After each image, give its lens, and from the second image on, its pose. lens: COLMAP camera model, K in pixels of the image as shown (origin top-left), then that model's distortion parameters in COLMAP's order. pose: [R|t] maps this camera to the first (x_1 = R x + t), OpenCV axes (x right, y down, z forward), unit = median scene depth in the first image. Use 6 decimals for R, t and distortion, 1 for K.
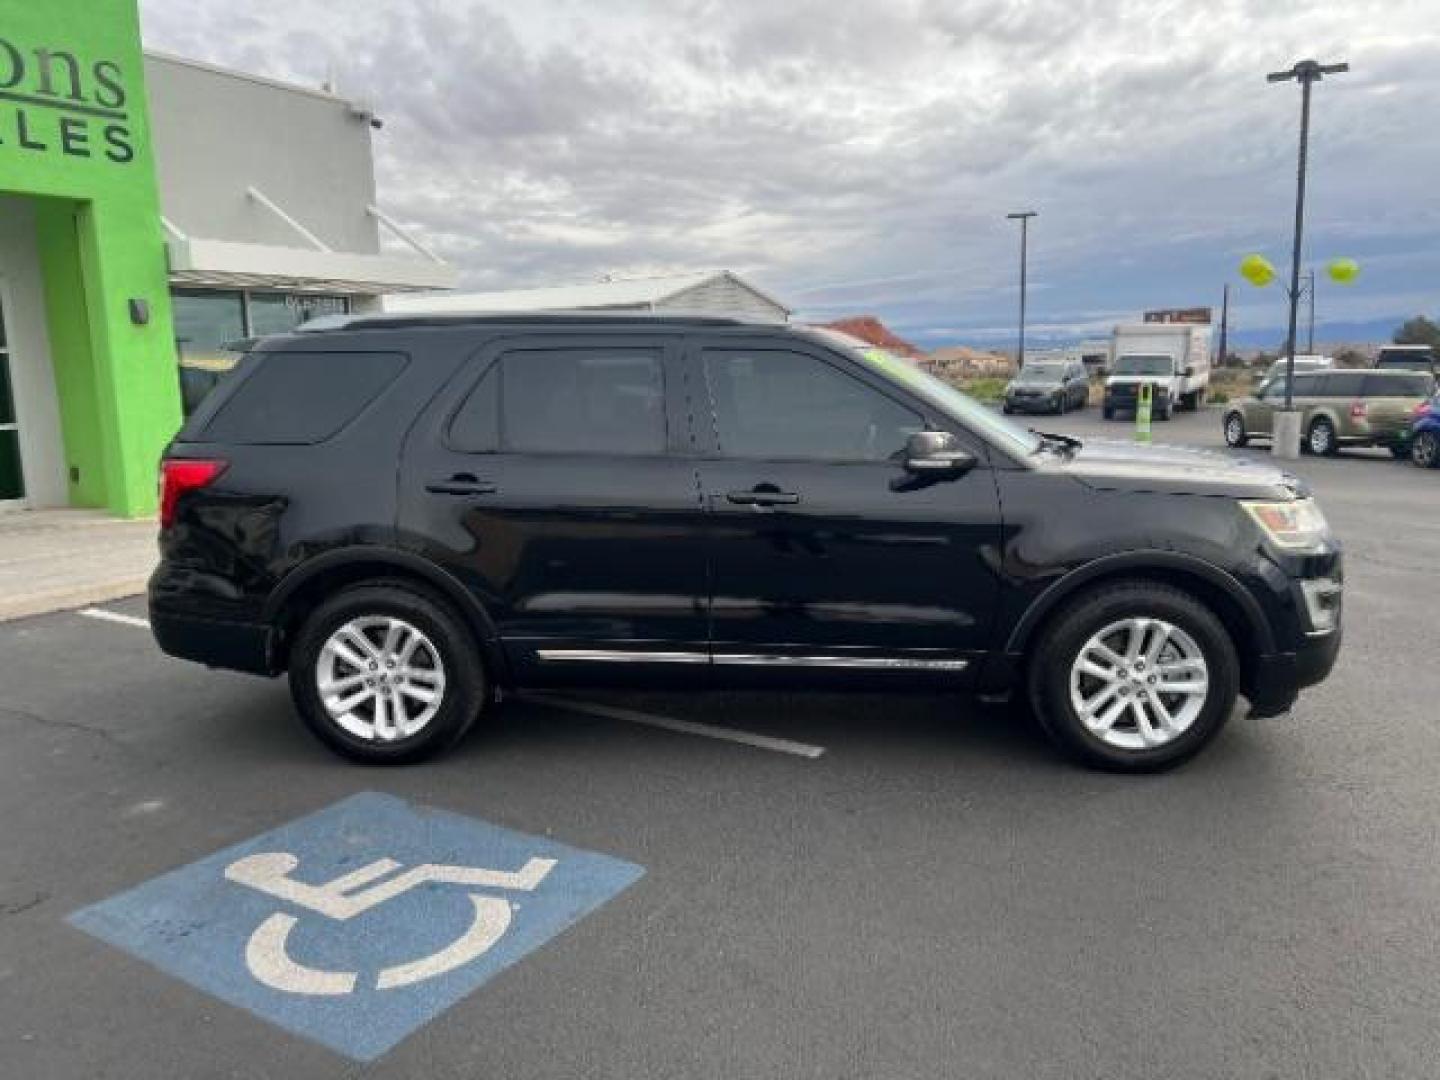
lens RADIAL K [[1080.7, 0, 731.3], [0, 1080.7, 534.7], [0, 0, 1]] dist [0.054251, -0.060397]
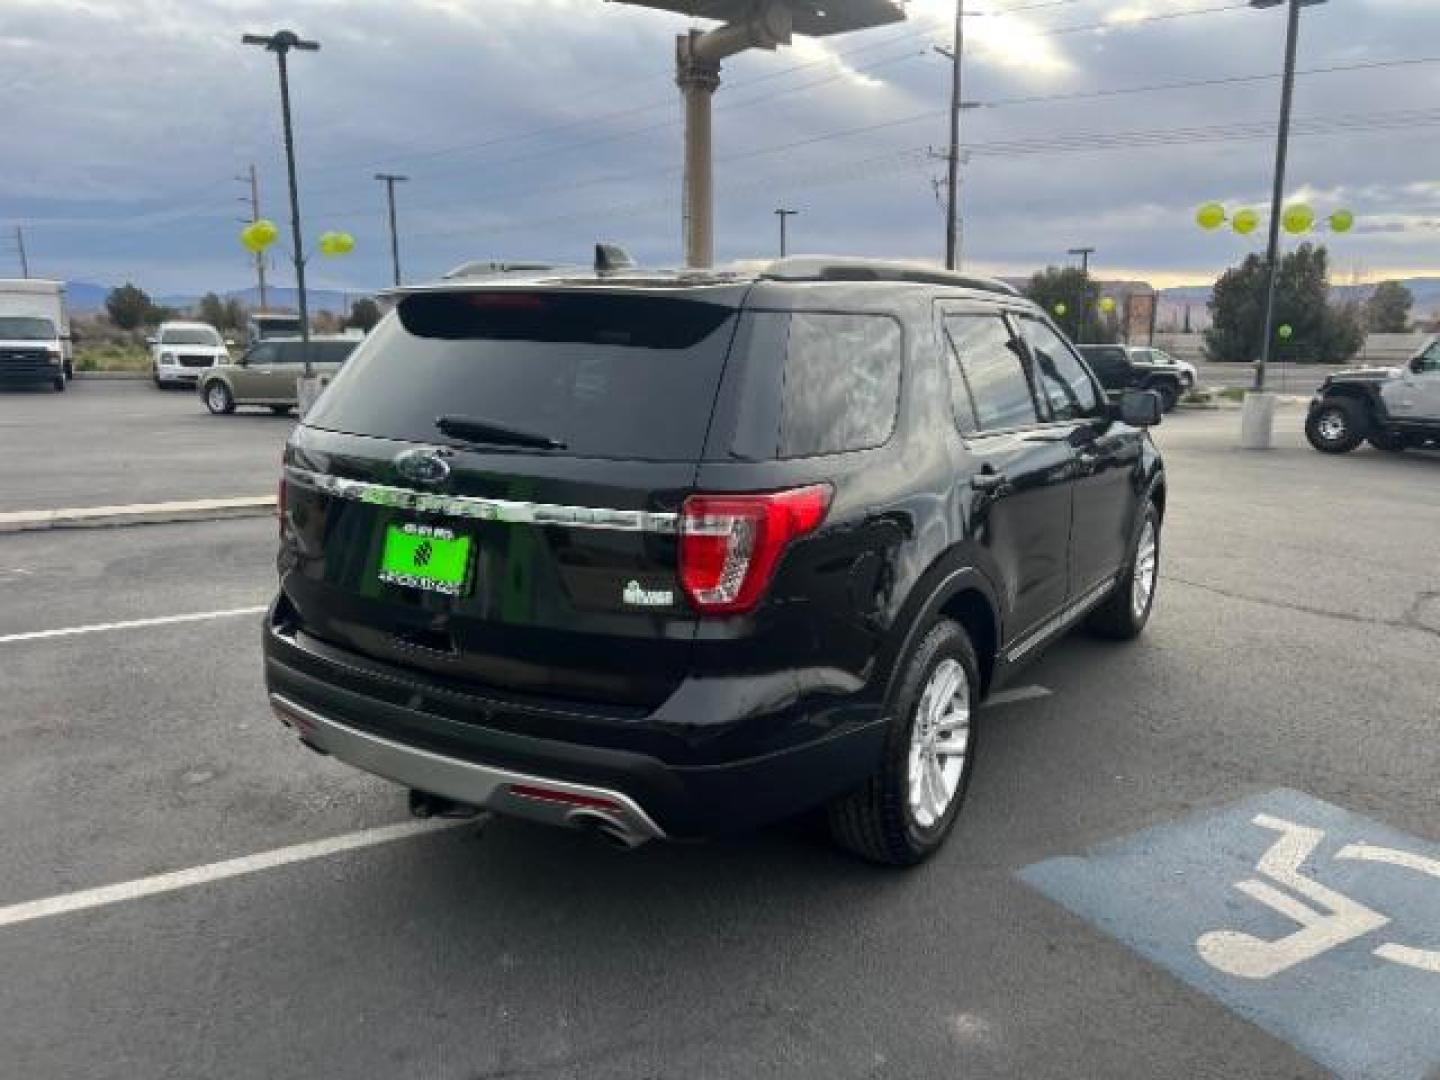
lens RADIAL K [[1080.7, 0, 729.5], [0, 1080.7, 541.3], [0, 0, 1]] dist [0.054251, -0.060397]
pose [[0.483864, -0.152807, 0.861699, -0.223430], [0.121152, 0.986853, 0.106971, -0.023051], [-0.866717, 0.052637, 0.496015, 0.160498]]
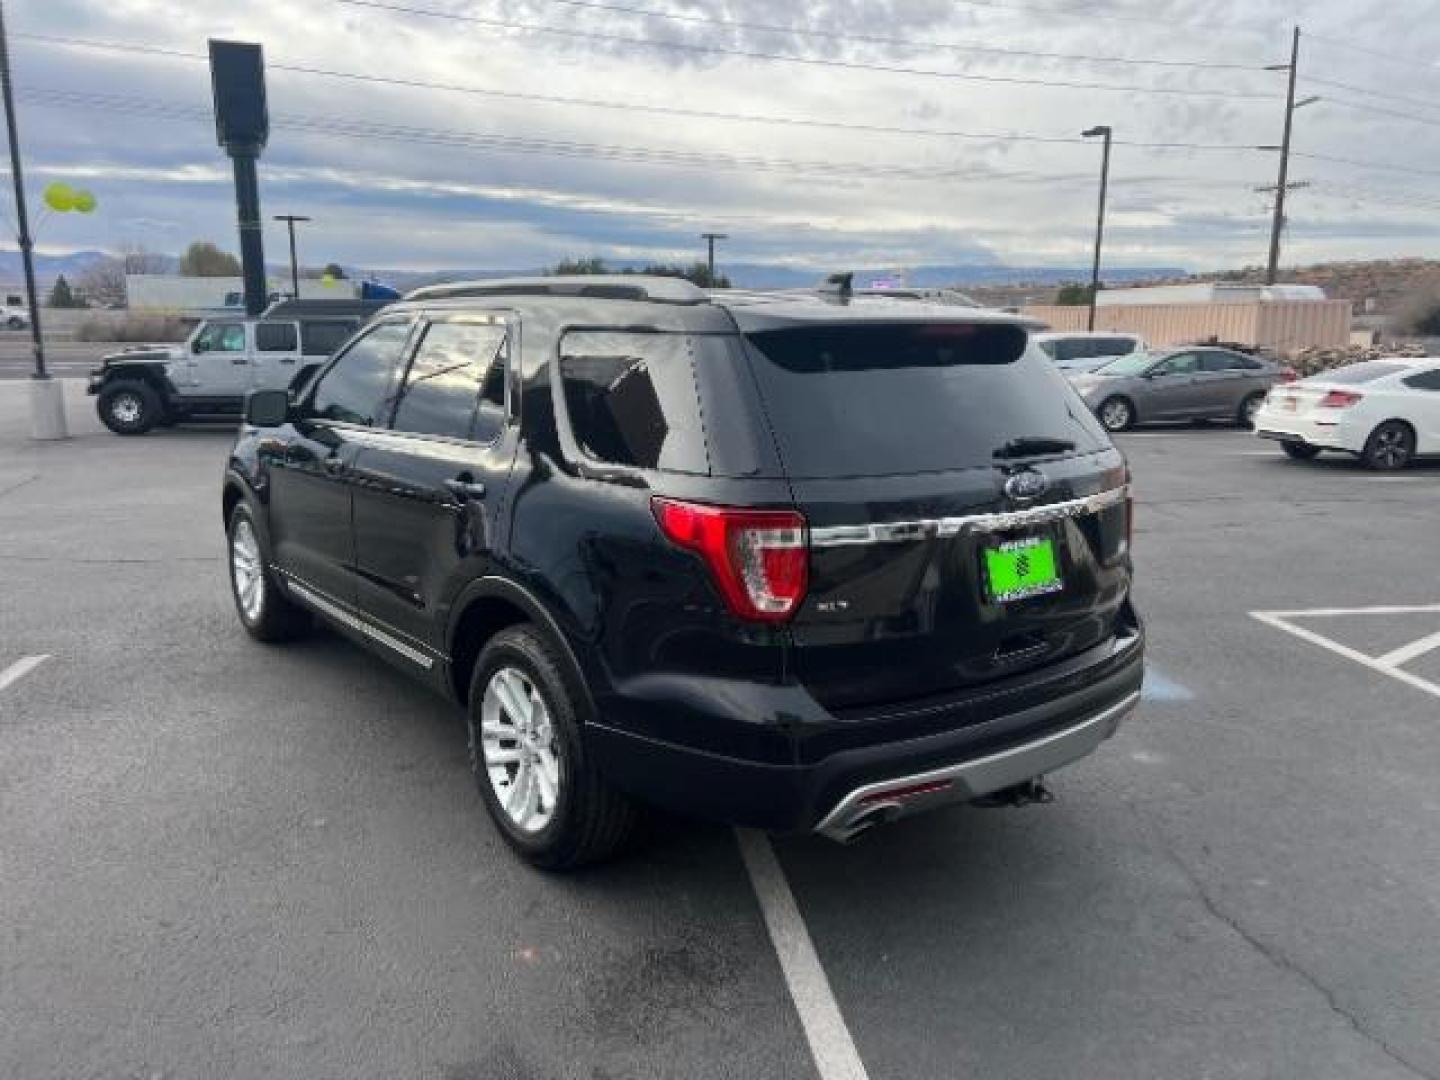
lens RADIAL K [[1080.7, 0, 727.8], [0, 1080.7, 541.5], [0, 0, 1]] dist [0.054251, -0.060397]
pose [[-0.661369, -0.147545, 0.735406, -0.206327], [0.111075, 0.950385, 0.290569, -0.062968], [-0.741791, 0.273858, -0.612167, 0.385643]]
